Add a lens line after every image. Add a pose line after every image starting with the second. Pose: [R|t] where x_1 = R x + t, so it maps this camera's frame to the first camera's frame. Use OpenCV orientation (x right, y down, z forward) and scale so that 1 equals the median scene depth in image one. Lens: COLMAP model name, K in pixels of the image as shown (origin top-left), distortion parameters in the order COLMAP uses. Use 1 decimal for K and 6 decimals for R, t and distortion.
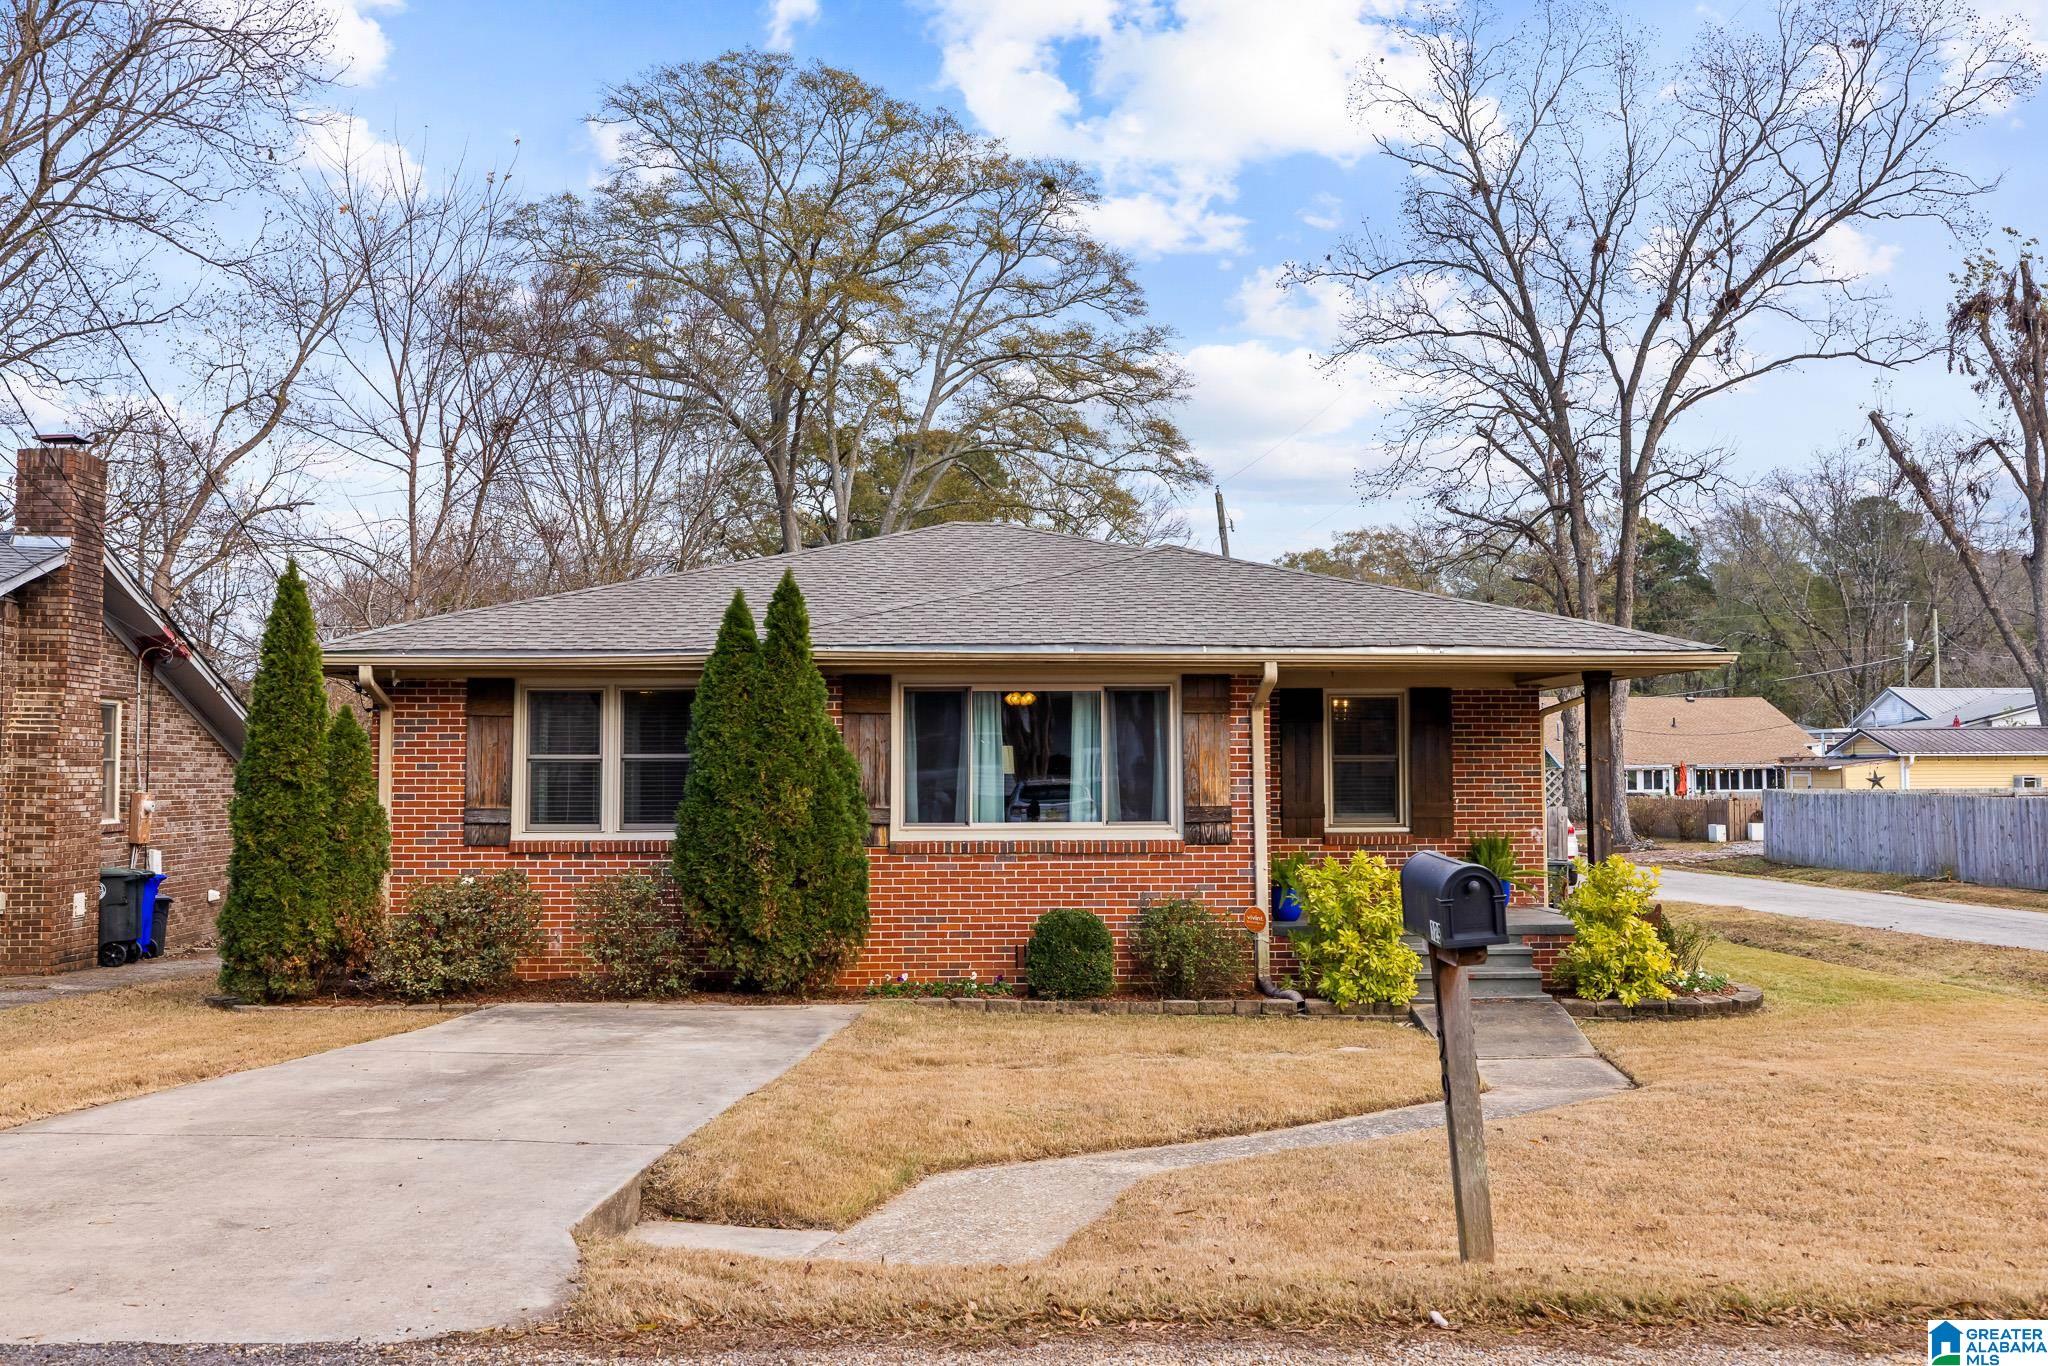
lens RADIAL K [[1923.3, 0, 1066.7], [0, 1923.3, 700.6], [0, 0, 1]] dist [-0.000946, 0.000000]
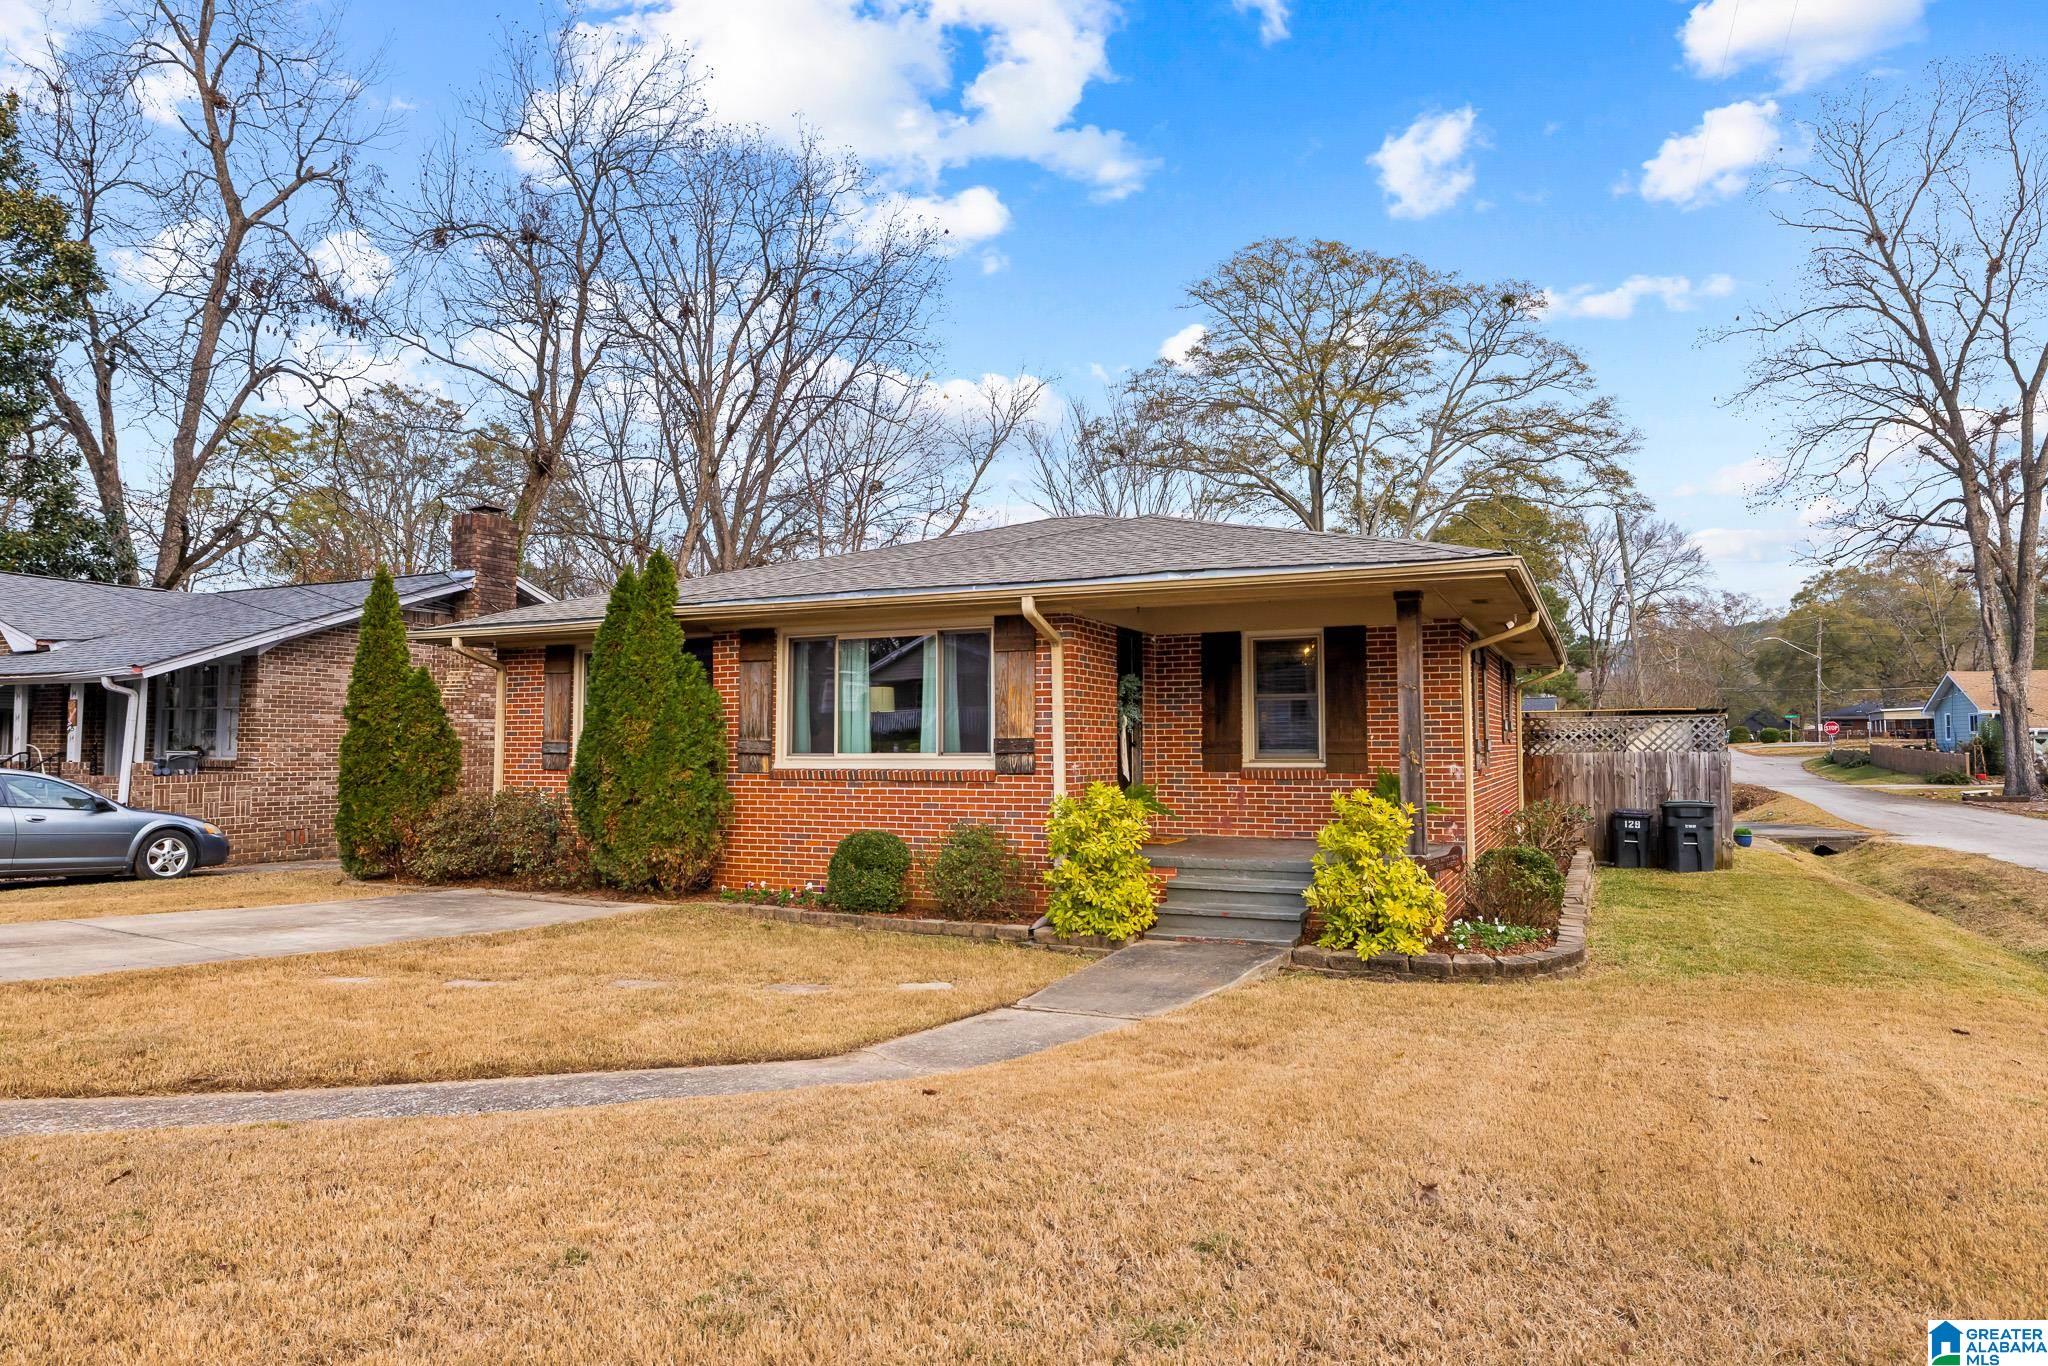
lens RADIAL K [[1229.8, 0, 1058.4], [0, 1229.8, 664.8], [0, 0, 1]] dist [-0.005868, 0.005463]
pose [[0.887828, -0.031250, -0.459113, 0.400178], [0.018369, 0.999303, -0.032497, 0.036184], [0.459809, 0.020418, 0.887783, 0.398063]]
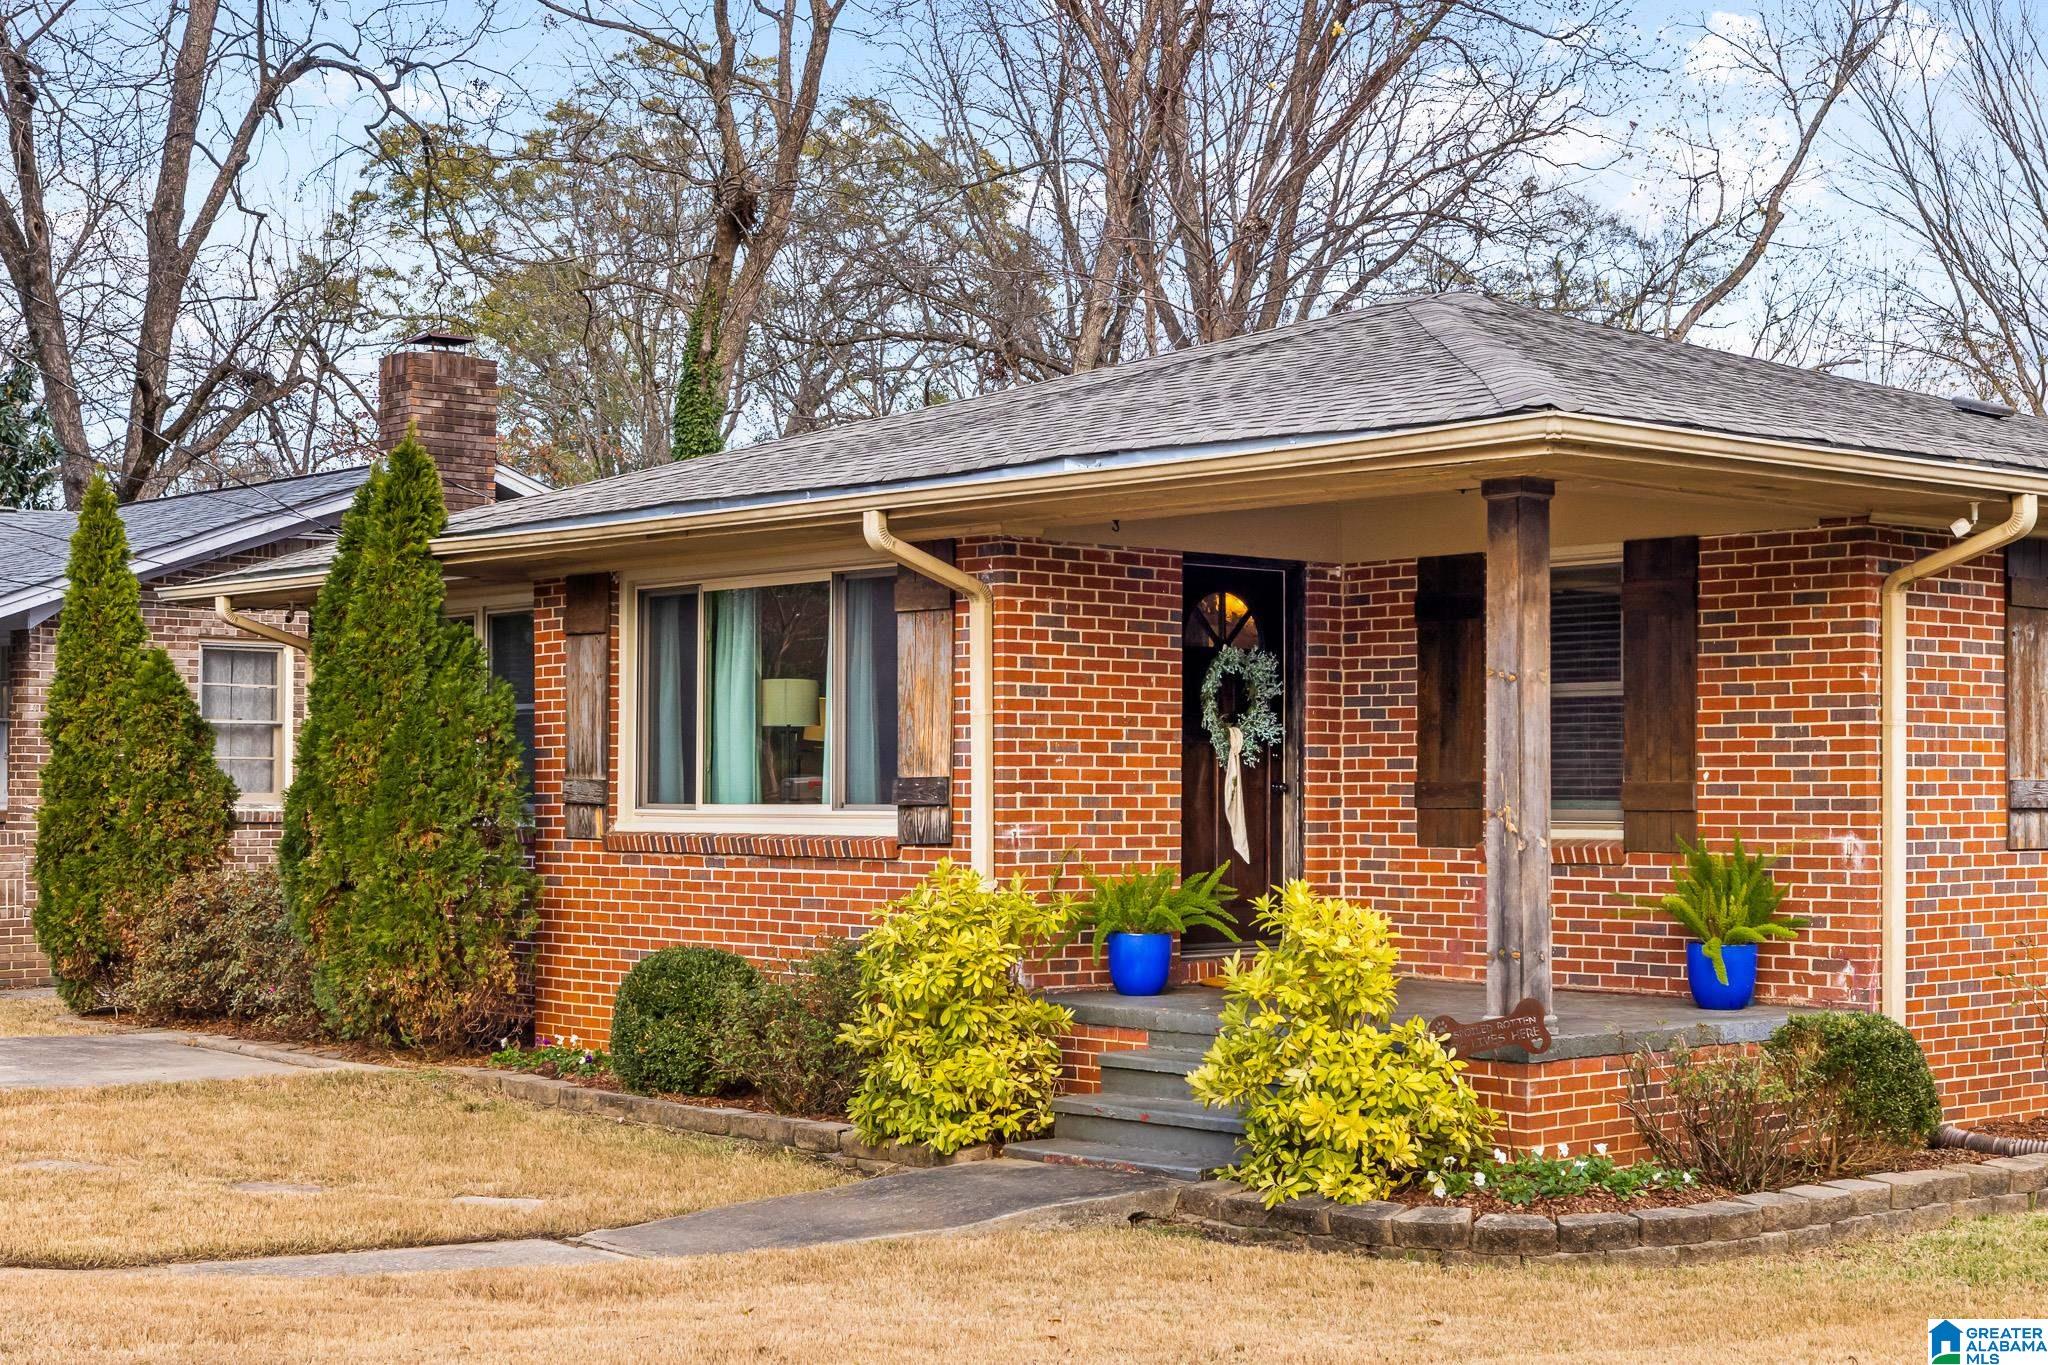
lens RADIAL K [[2954.5, 0, 1115.4], [0, 2954.5, 733.4], [0, 0, 1]] dist [-0.003060, 0.000000]
pose [[0.641349, -0.011915, -0.767156, 0.750449], [0.027431, 0.999596, 0.007408, 0.036666], [0.766758, -0.025795, 0.641417, 0.483517]]
